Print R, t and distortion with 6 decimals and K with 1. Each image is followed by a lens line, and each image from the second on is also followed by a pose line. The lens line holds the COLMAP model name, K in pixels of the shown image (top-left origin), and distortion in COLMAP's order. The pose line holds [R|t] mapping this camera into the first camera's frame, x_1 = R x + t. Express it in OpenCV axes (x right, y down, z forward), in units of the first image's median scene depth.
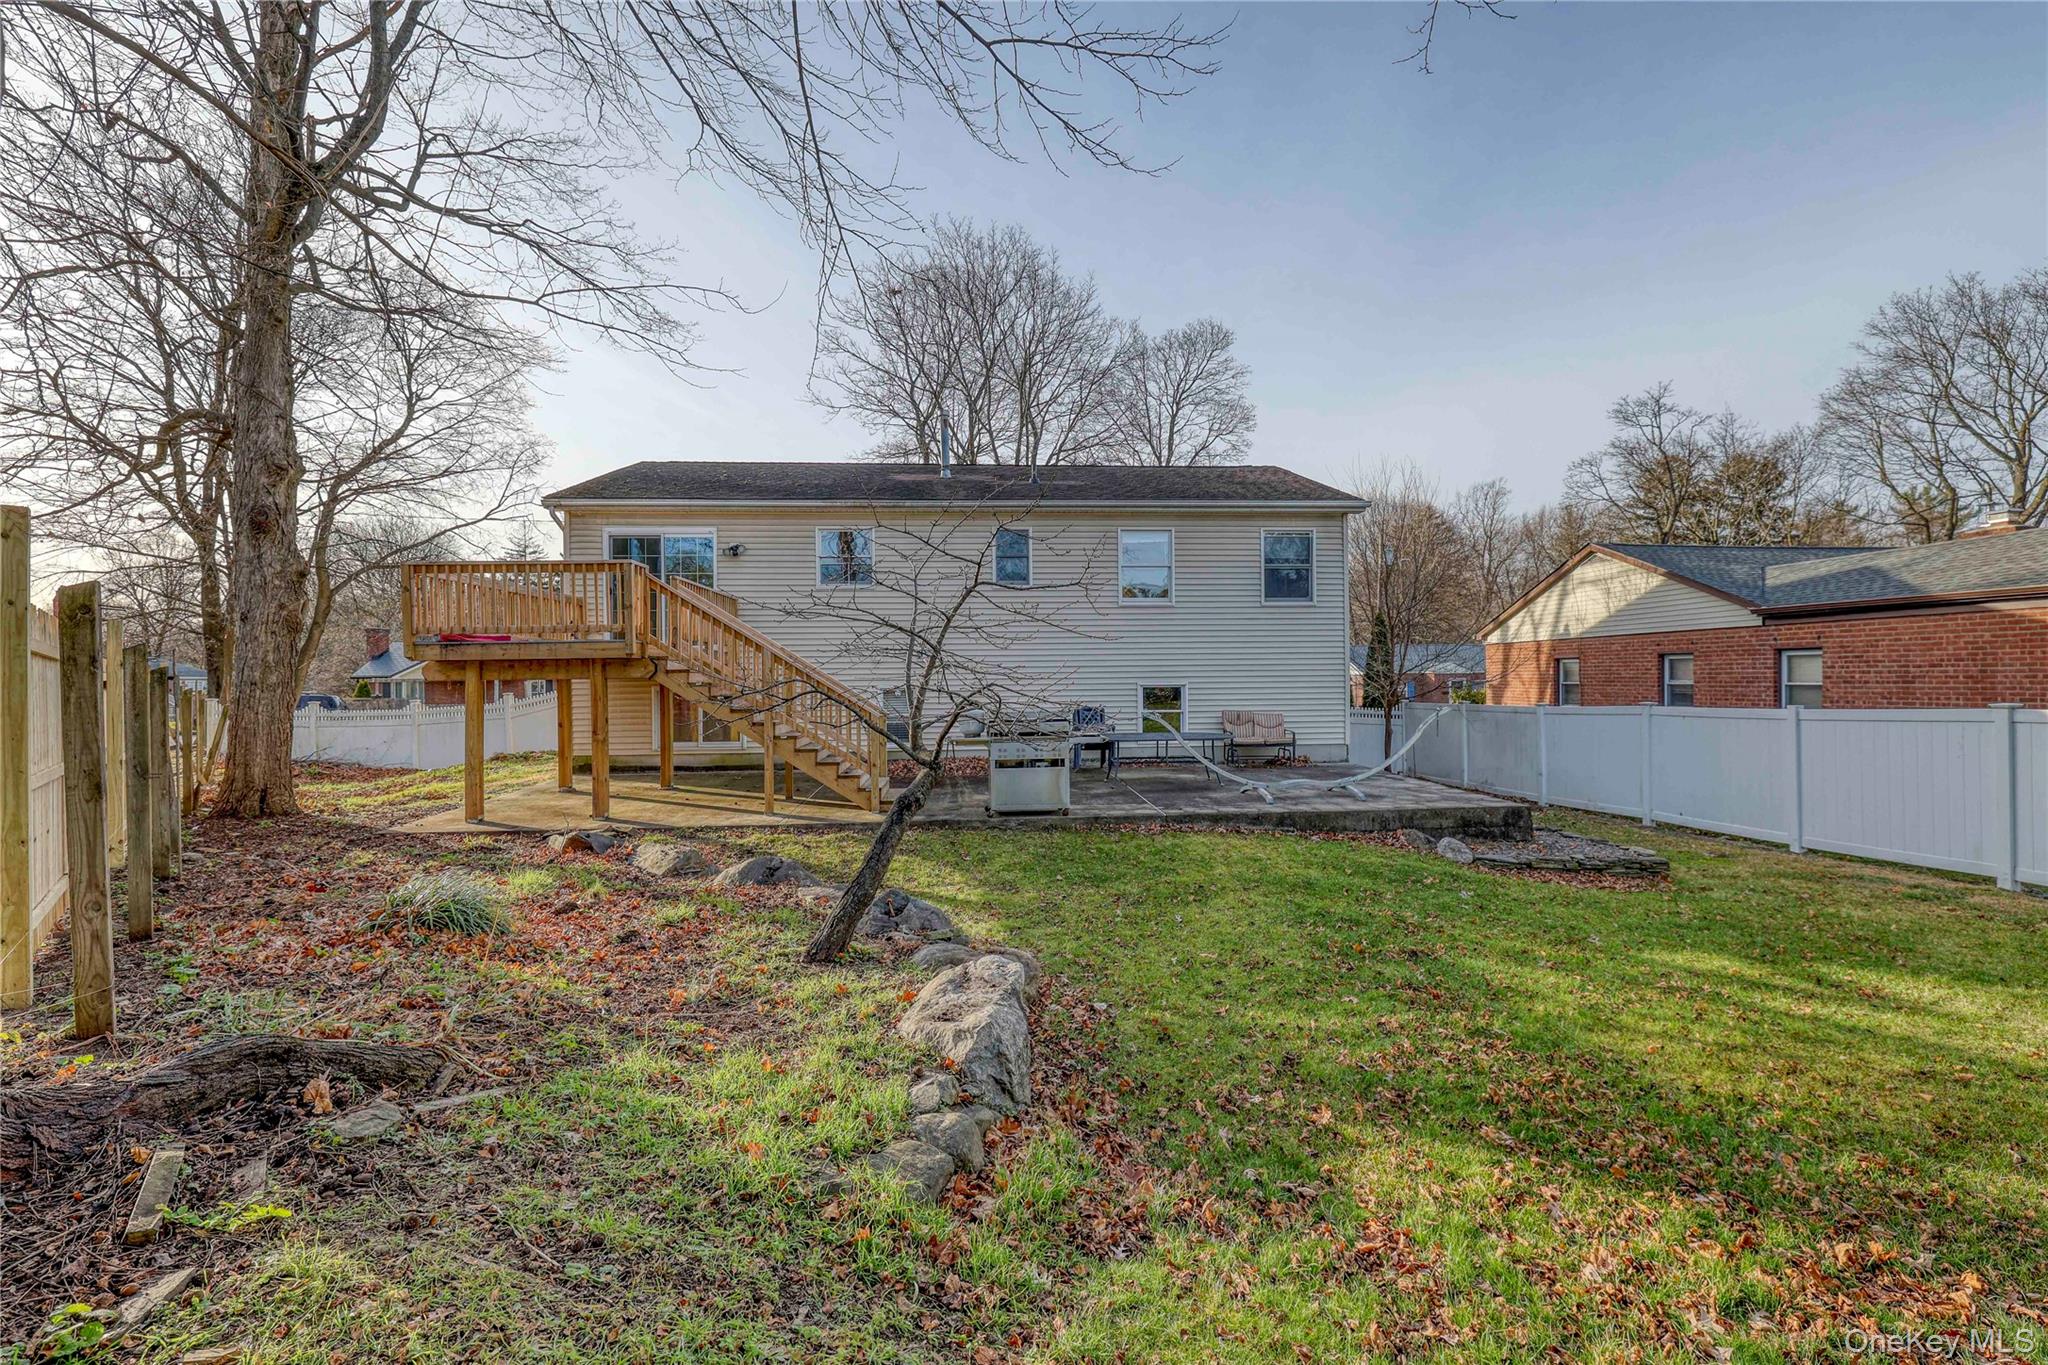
lens RADIAL K [[856.0, 0, 1036.1], [0, 856.0, 669.6], [0, 0, 1]] dist [-0.002312, -0.000267]
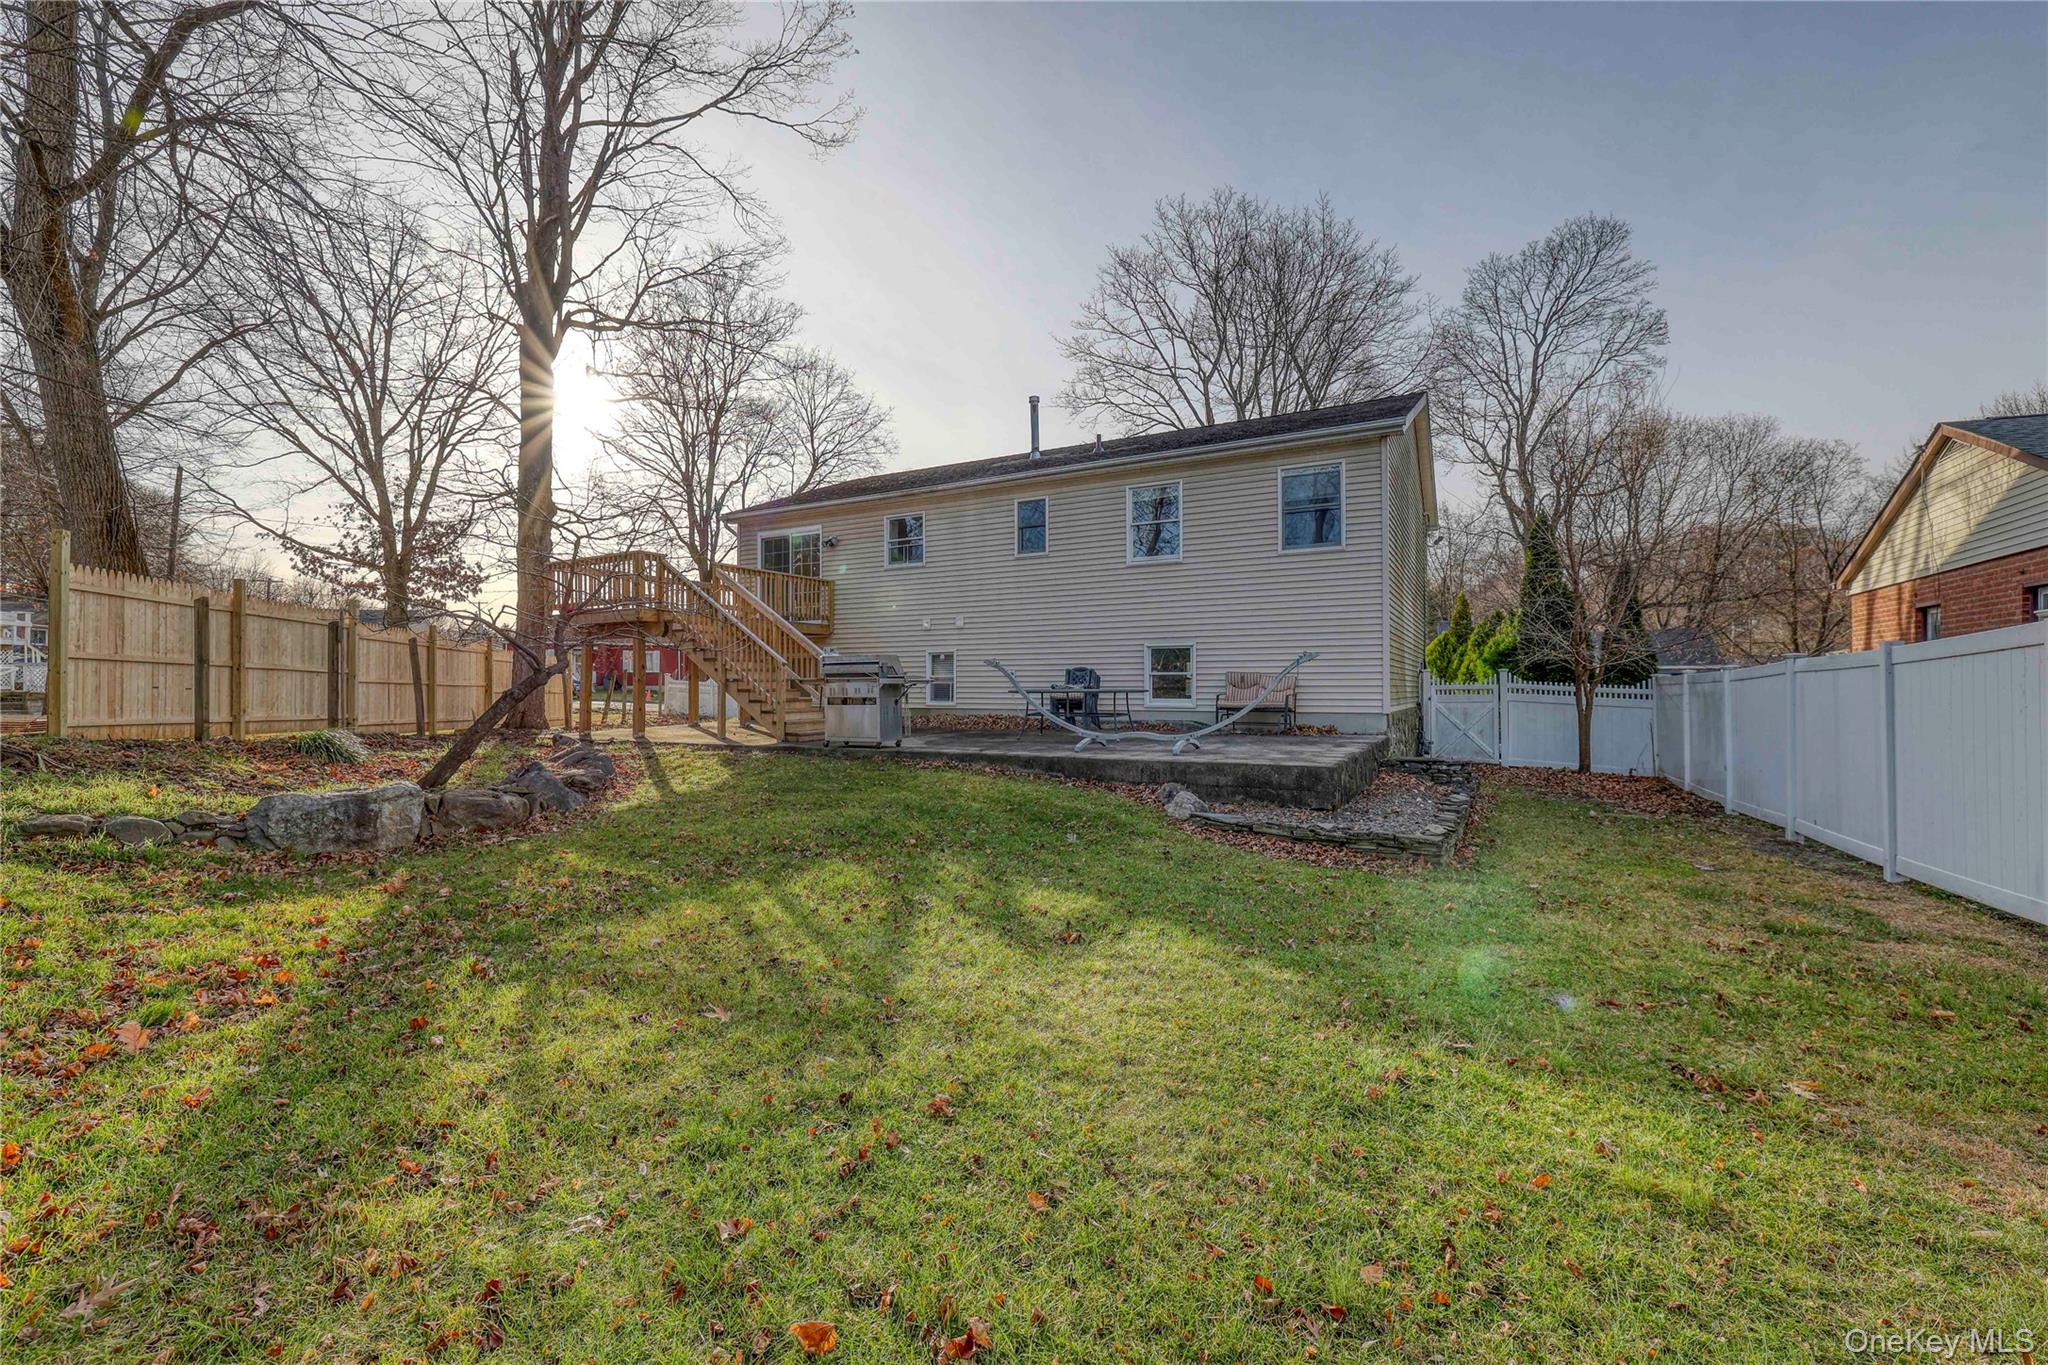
lens RADIAL K [[856.0, 0, 1035.2], [0, 856.0, 679.7], [0, 0, 1]] dist [-0.002312, -0.000267]
pose [[0.839610, 0.002167, -0.543185, 0.537343], [0.002458, 0.999967, 0.007788, 0.047488], [0.543184, -0.007874, 0.839577, 0.113837]]
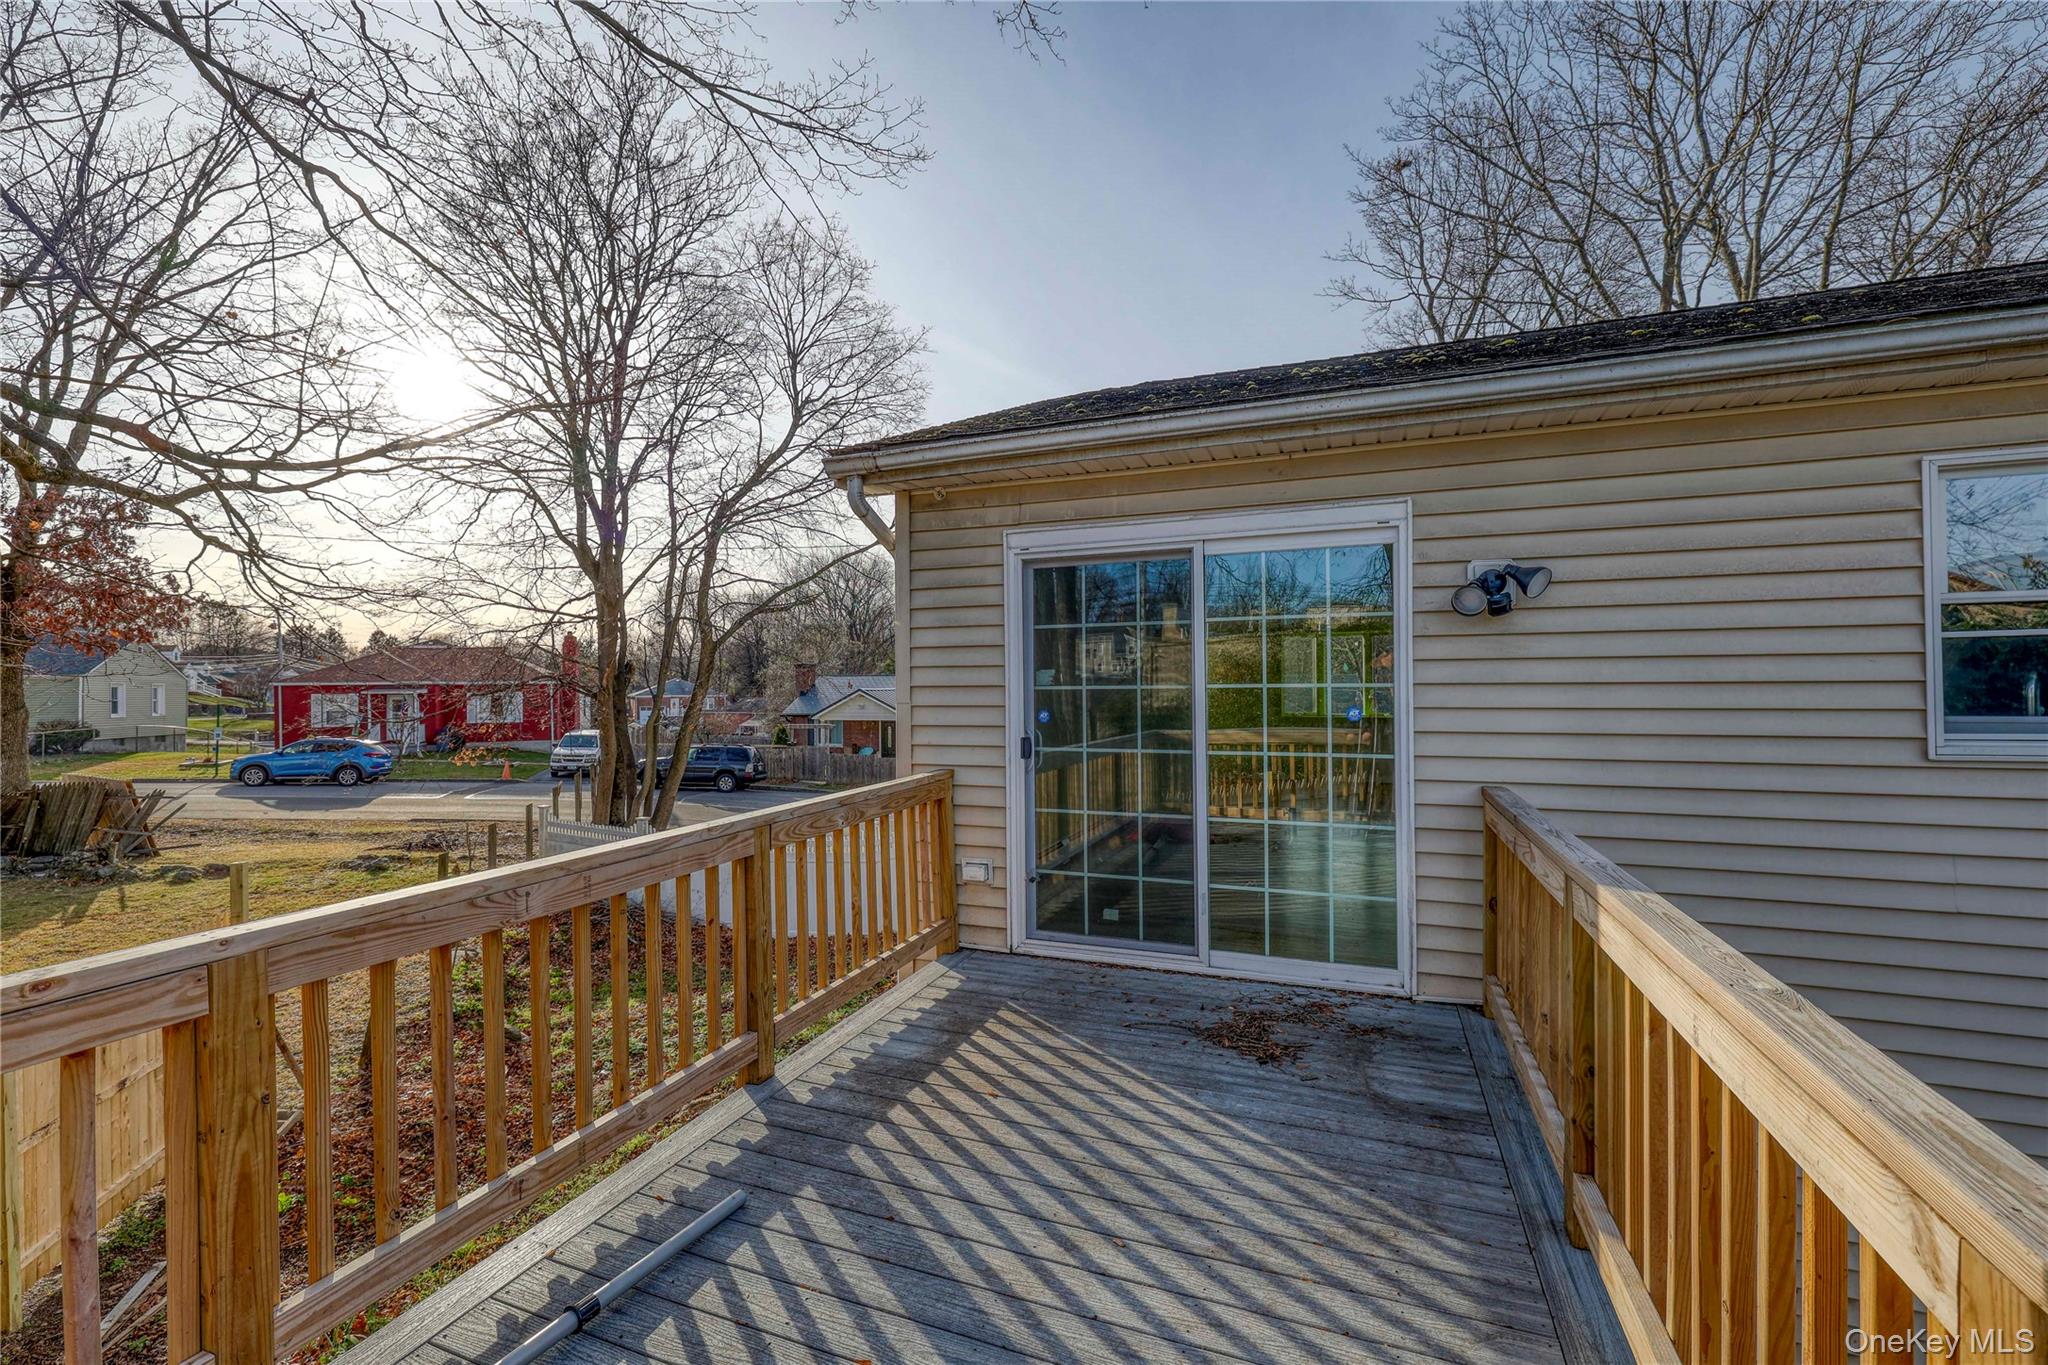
lens RADIAL K [[856.0, 0, 1029.1], [0, 856.0, 681.8], [0, 0, 1]] dist [-0.002312, -0.000267]
pose [[0.901537, 0.003986, -0.432683, -0.340739], [-0.000333, 0.999964, 0.008518, -0.108757], [0.432702, -0.007535, 0.901506, 0.680321]]
